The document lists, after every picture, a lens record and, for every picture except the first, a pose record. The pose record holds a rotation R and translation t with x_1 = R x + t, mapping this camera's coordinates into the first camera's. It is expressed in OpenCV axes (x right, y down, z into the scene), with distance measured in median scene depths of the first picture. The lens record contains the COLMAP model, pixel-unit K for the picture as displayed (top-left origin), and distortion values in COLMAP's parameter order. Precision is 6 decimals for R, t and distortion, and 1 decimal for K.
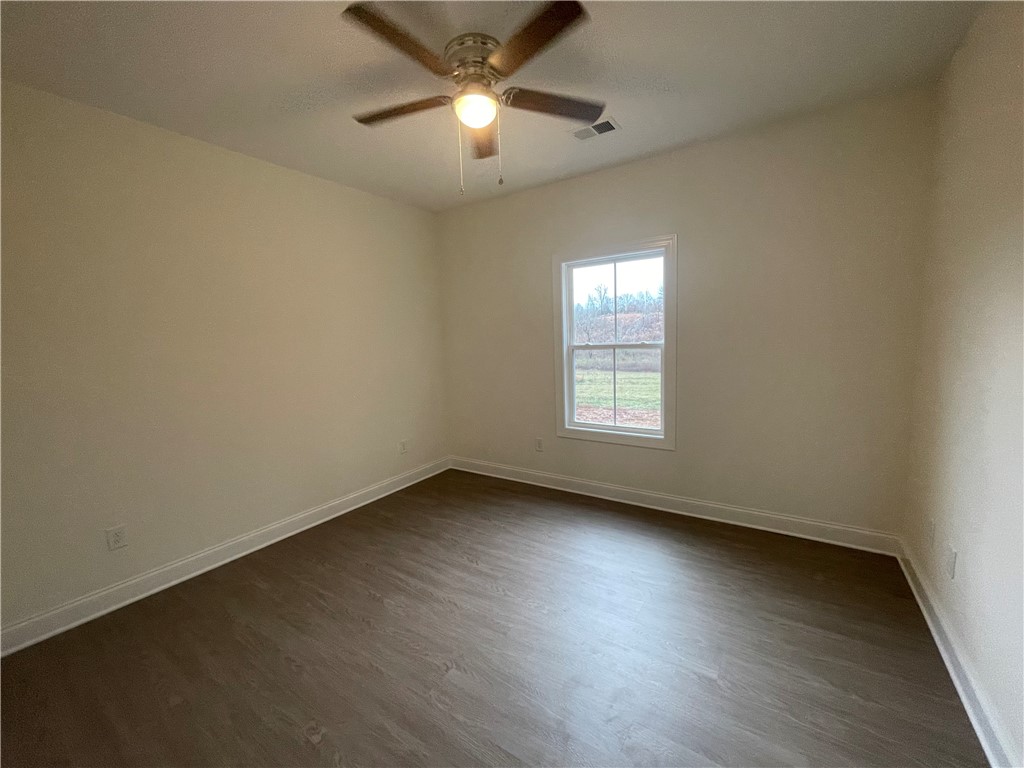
lens RADIAL K [[413.4, 0, 512.3], [0, 413.4, 382.8], [0, 0, 1]] dist [-0.001678, 0.000551]
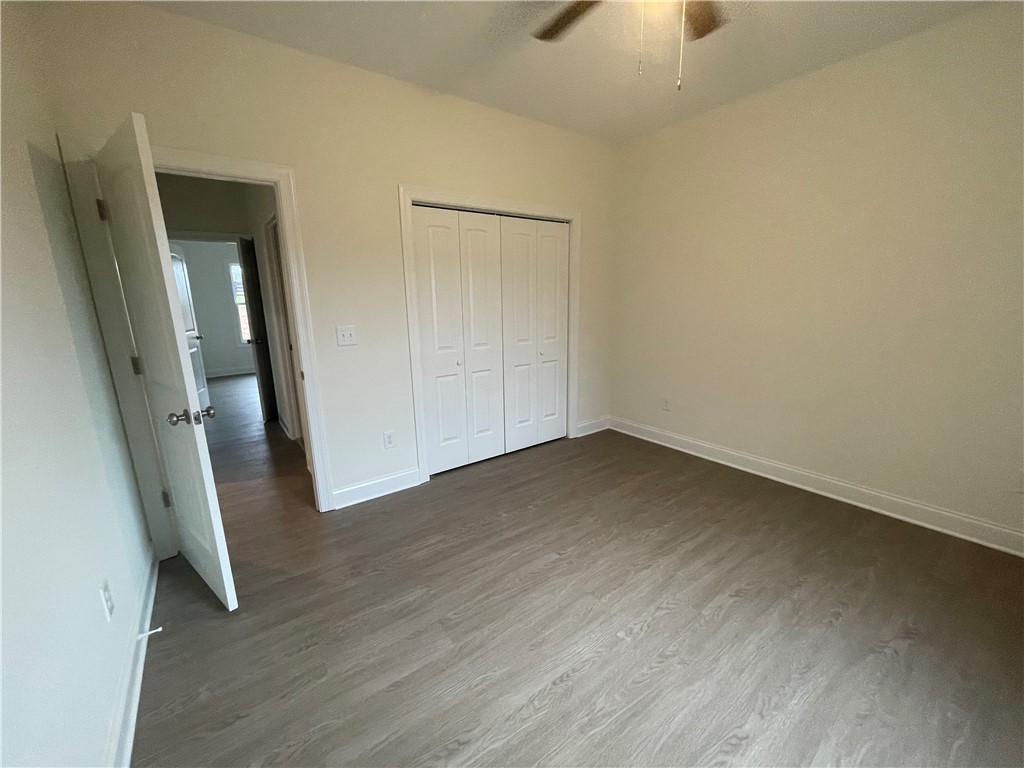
lens RADIAL K [[413.4, 0, 508.6], [0, 413.4, 385.9], [0, 0, 1]] dist [-0.001678, 0.000551]
pose [[-0.345009, 0.241925, -0.906885, 0.668160], [-0.070854, 0.956741, 0.282180, -0.103848], [0.935921, 0.161611, -0.312943, 0.849303]]
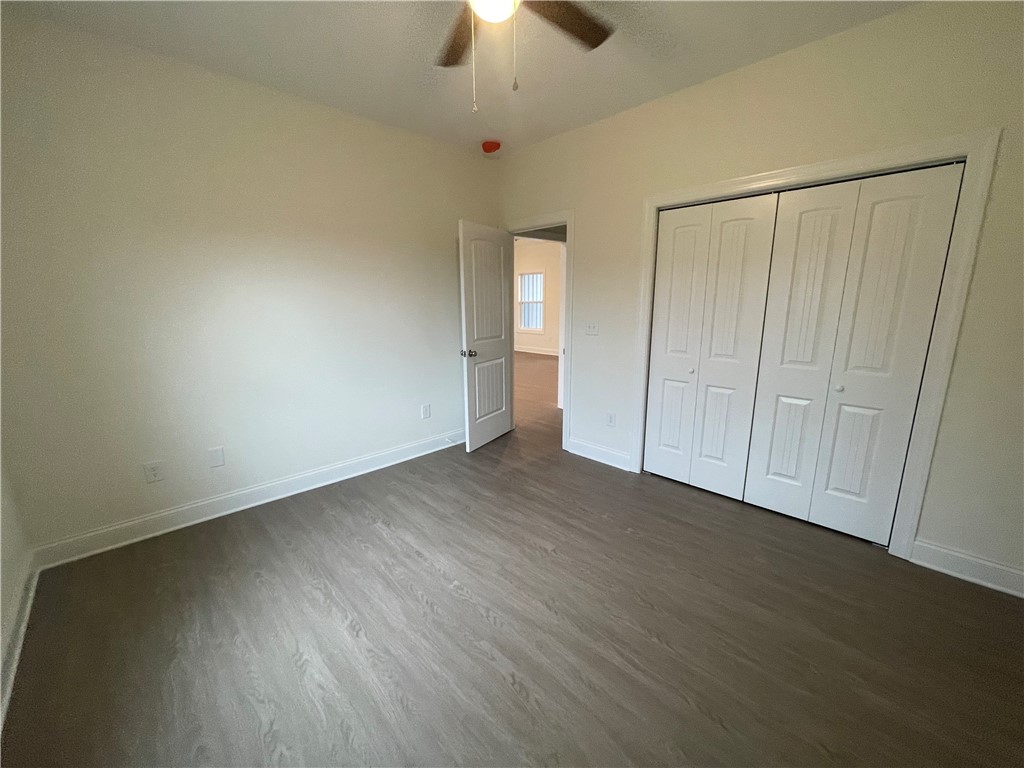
lens RADIAL K [[413.4, 0, 507.7], [0, 413.4, 383.4], [0, 0, 1]] dist [-0.001678, 0.000551]
pose [[-0.976389, -0.002355, 0.216007, -0.216012], [0.063409, 0.952767, 0.297009, -0.149103], [-0.206504, 0.303693, -0.930122, 1.518280]]
